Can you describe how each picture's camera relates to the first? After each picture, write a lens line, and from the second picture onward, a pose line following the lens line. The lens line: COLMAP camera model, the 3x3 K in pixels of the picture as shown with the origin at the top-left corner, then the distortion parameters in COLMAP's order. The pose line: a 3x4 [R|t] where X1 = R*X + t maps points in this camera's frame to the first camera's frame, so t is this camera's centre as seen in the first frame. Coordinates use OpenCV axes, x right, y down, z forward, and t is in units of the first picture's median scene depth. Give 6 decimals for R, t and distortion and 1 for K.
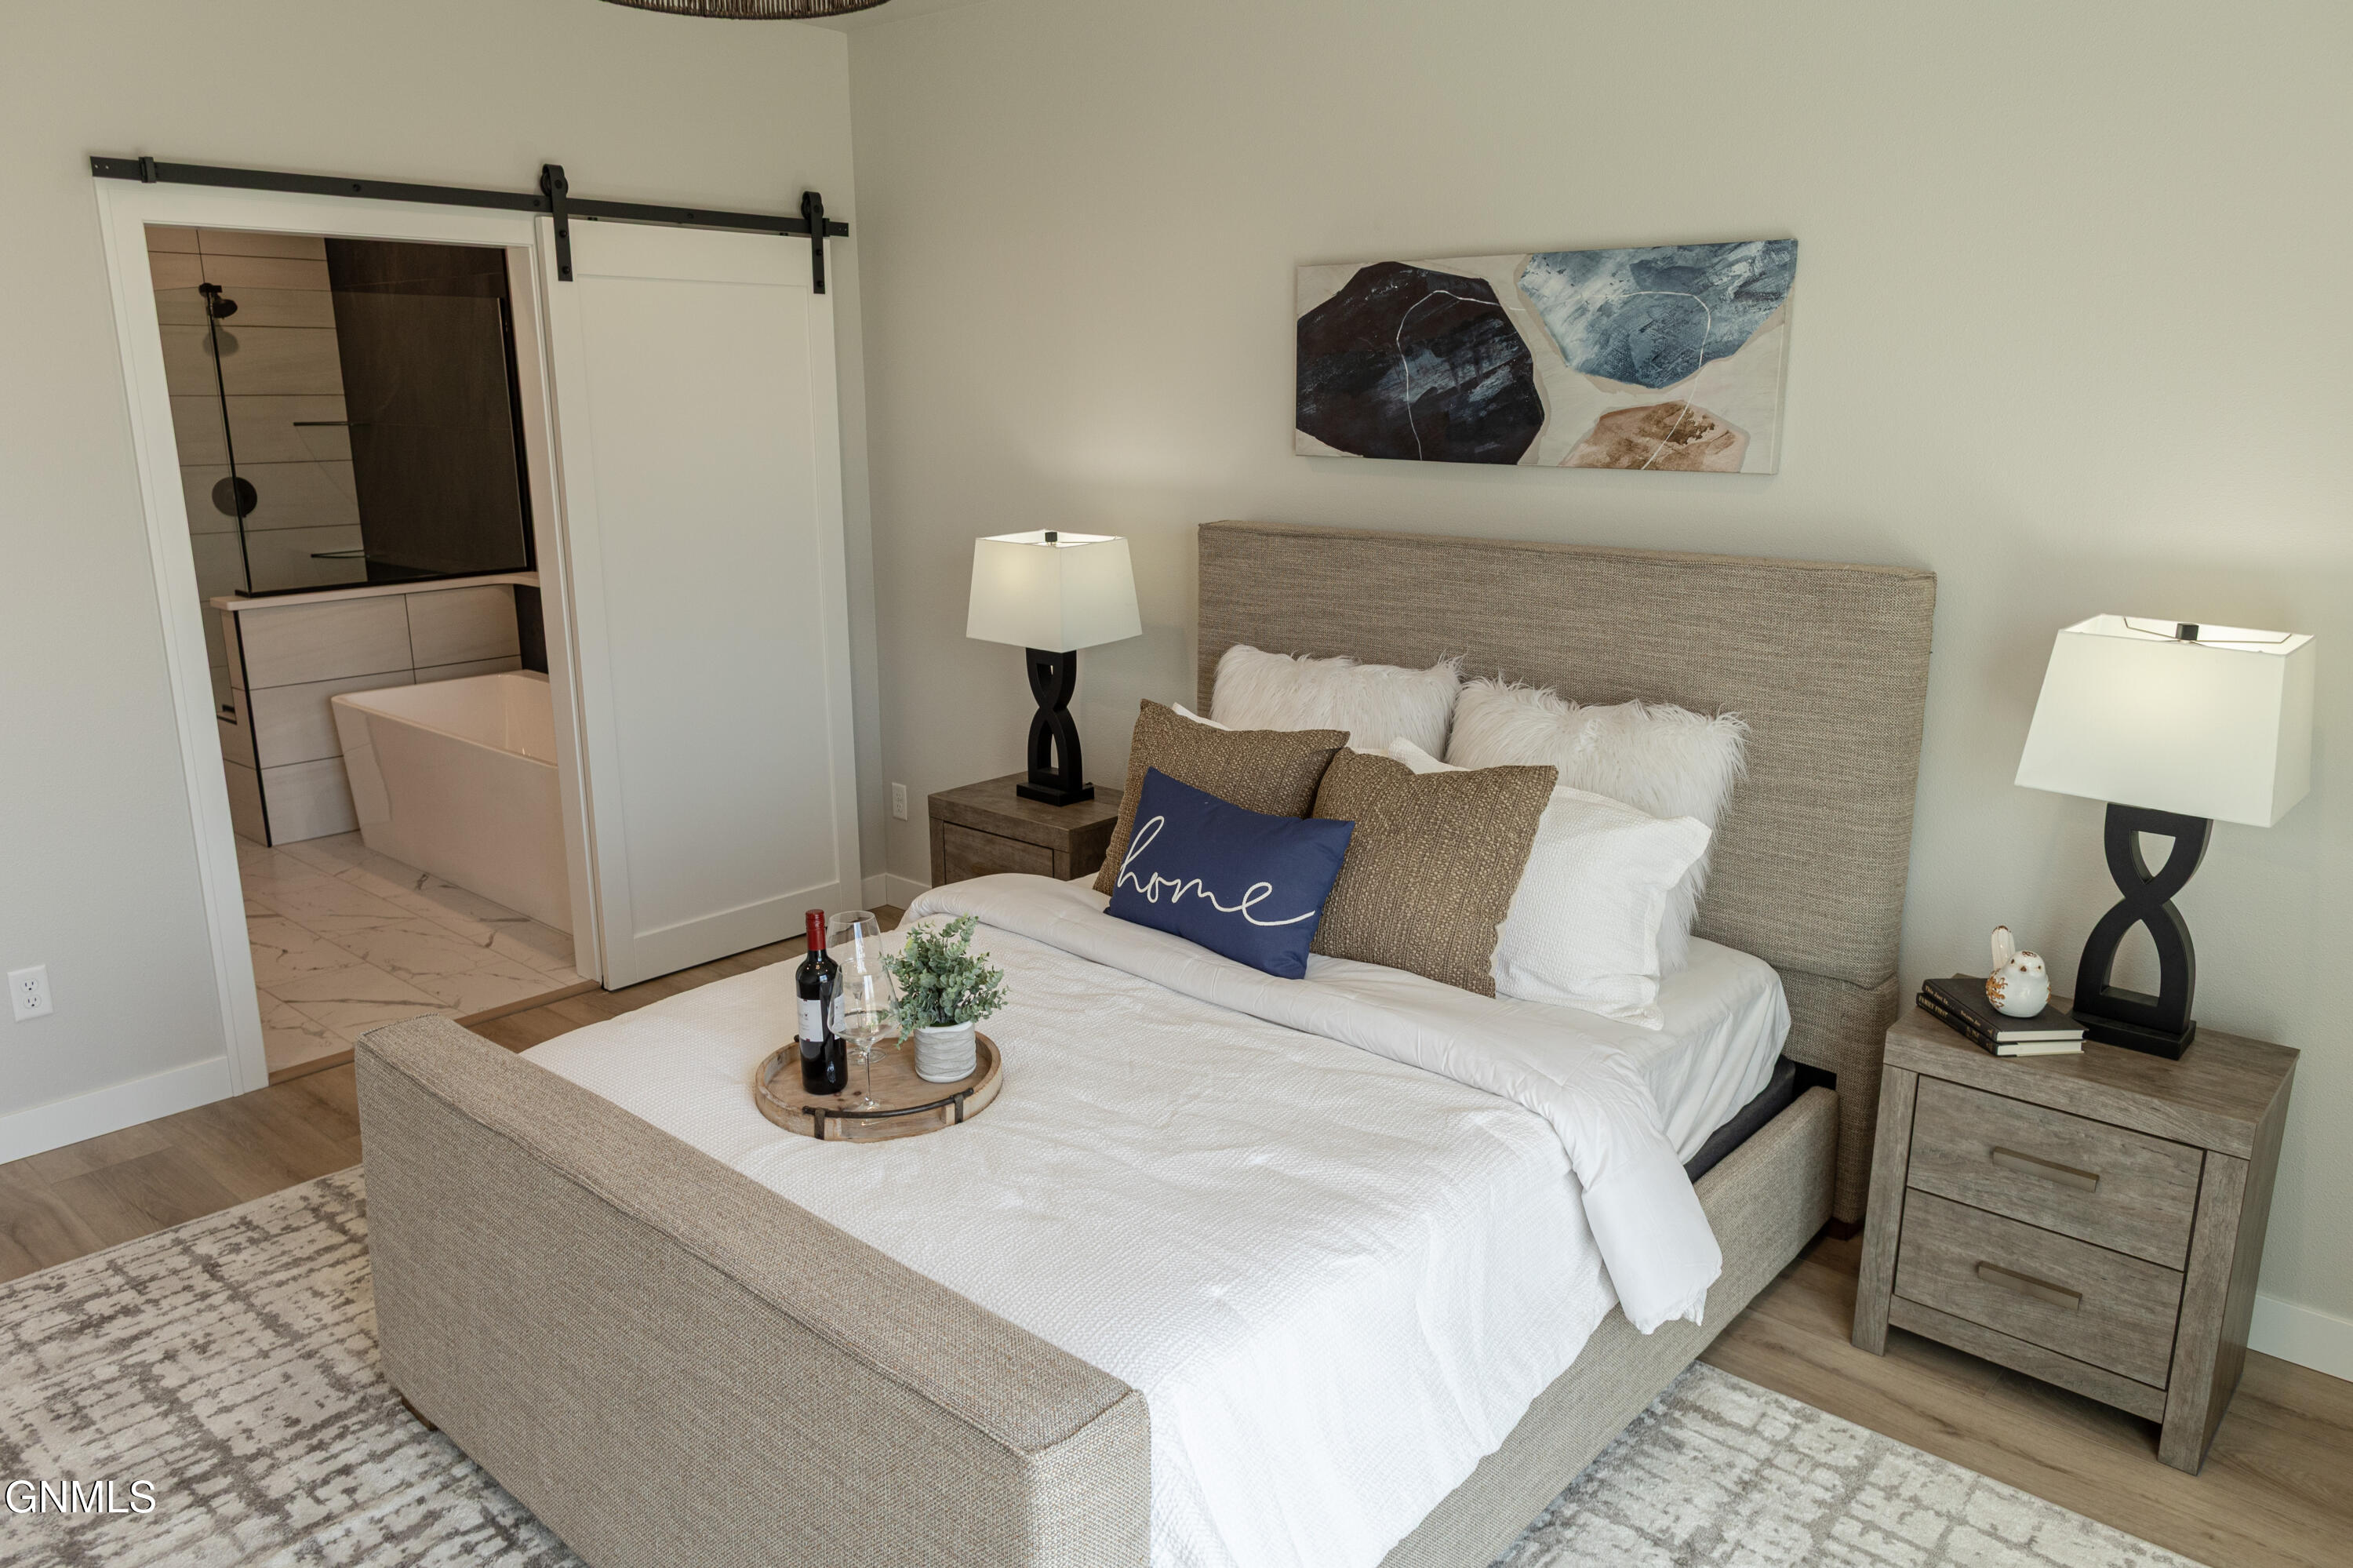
lens RADIAL K [[1634.2, 0, 1192.3], [0, 1634.2, 778.6], [0, 0, 1]] dist [0.007427, 0.003191]
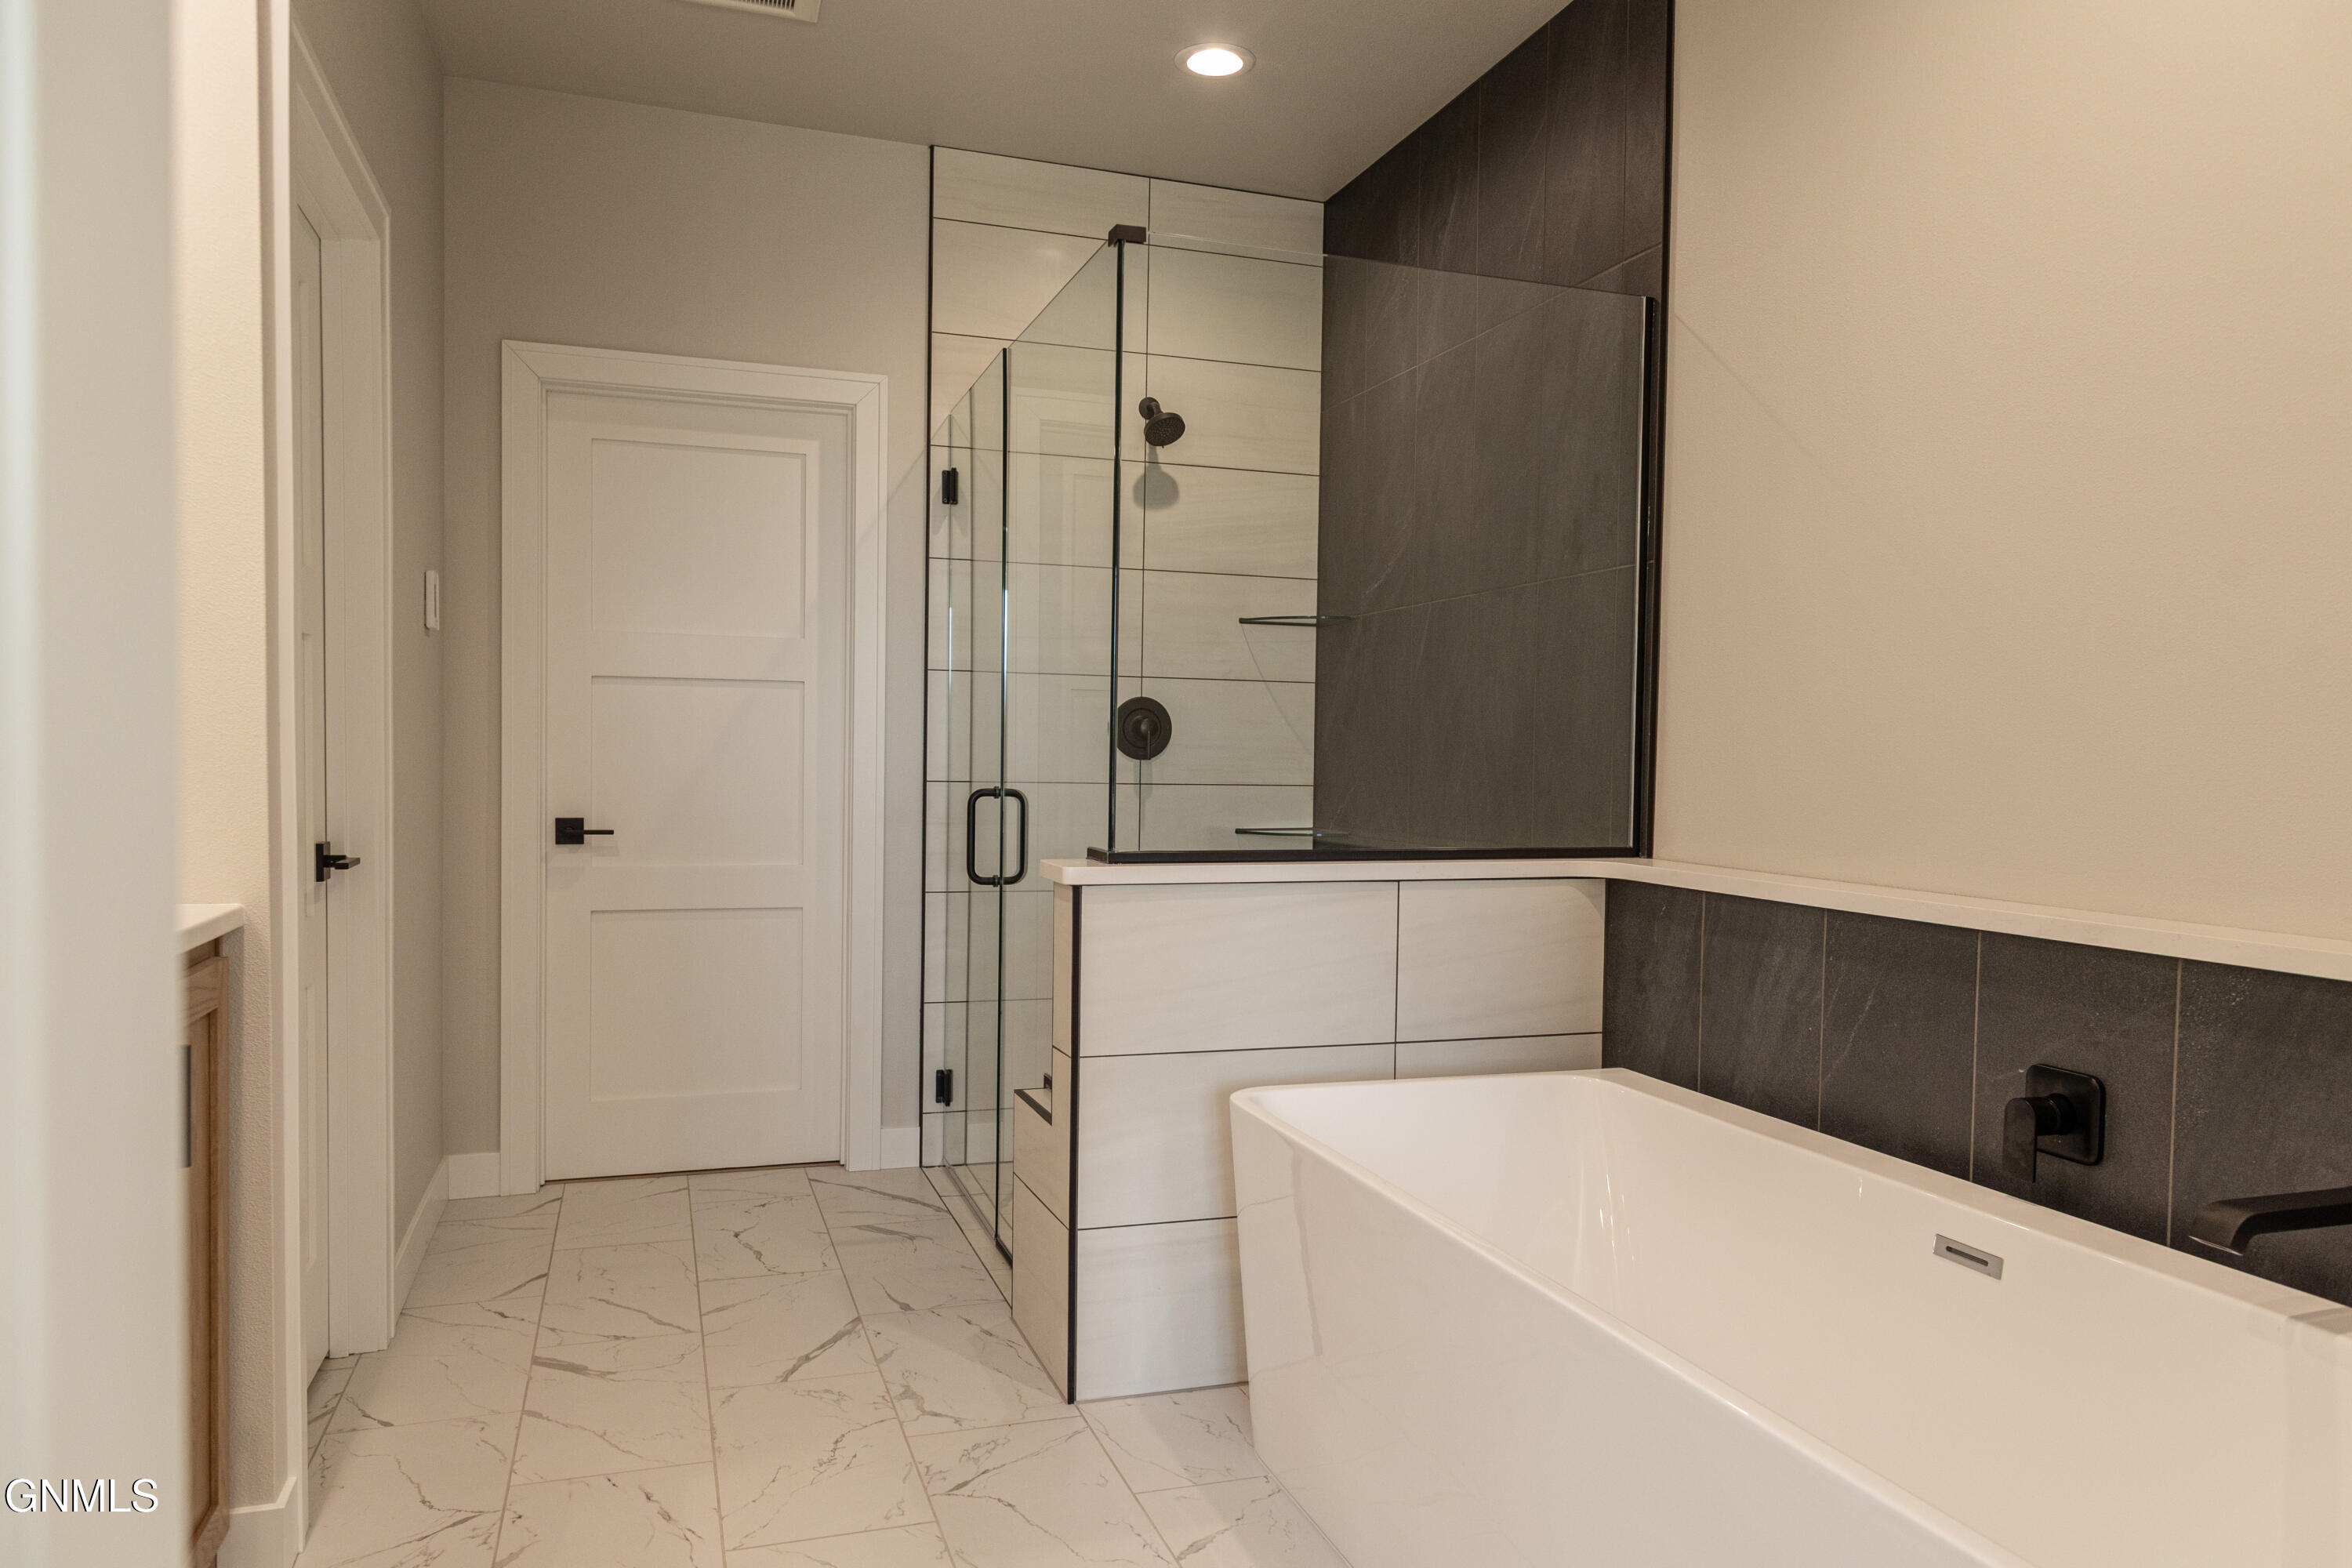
lens RADIAL K [[1592.5, 0, 1178.0], [0, 1592.5, 790.2], [0, 0, 1]] dist [0.012116, -0.002493]
pose [[0.861735, 0.024540, -0.506765, -0.298676], [-0.138209, 0.972410, -0.187930, -0.042809], [0.488171, 0.231985, 0.841351, 0.568250]]
